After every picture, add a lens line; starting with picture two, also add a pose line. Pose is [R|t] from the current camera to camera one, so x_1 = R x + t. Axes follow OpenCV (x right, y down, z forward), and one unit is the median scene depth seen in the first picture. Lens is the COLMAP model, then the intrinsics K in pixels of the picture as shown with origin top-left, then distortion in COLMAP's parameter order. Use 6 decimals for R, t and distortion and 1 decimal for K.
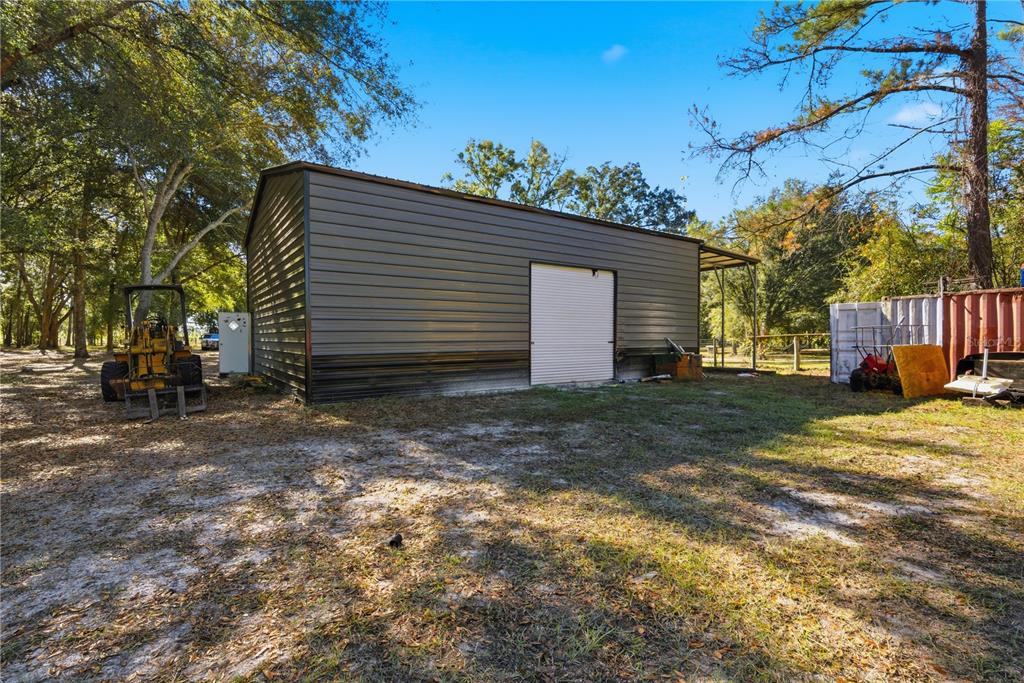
lens RADIAL K [[480.9, 0, 507.1], [0, 480.9, 349.7], [0, 0, 1]] dist [-0.002014, -0.000624]
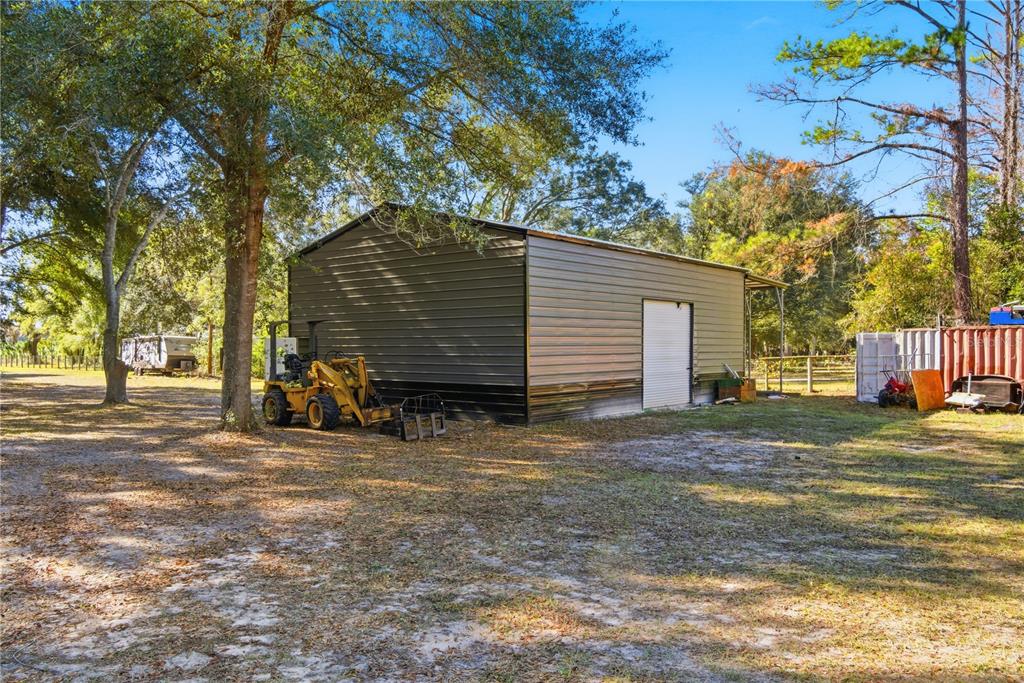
lens RADIAL K [[773.5, 0, 511.9], [0, 773.5, 374.7], [0, 0, 1]] dist [-0.012838, -0.001568]
pose [[0.965849, -0.010627, 0.258886, -0.629125], [0.008117, 0.999909, 0.010763, -0.024056], [-0.258977, -0.008294, 0.965848, -0.593369]]
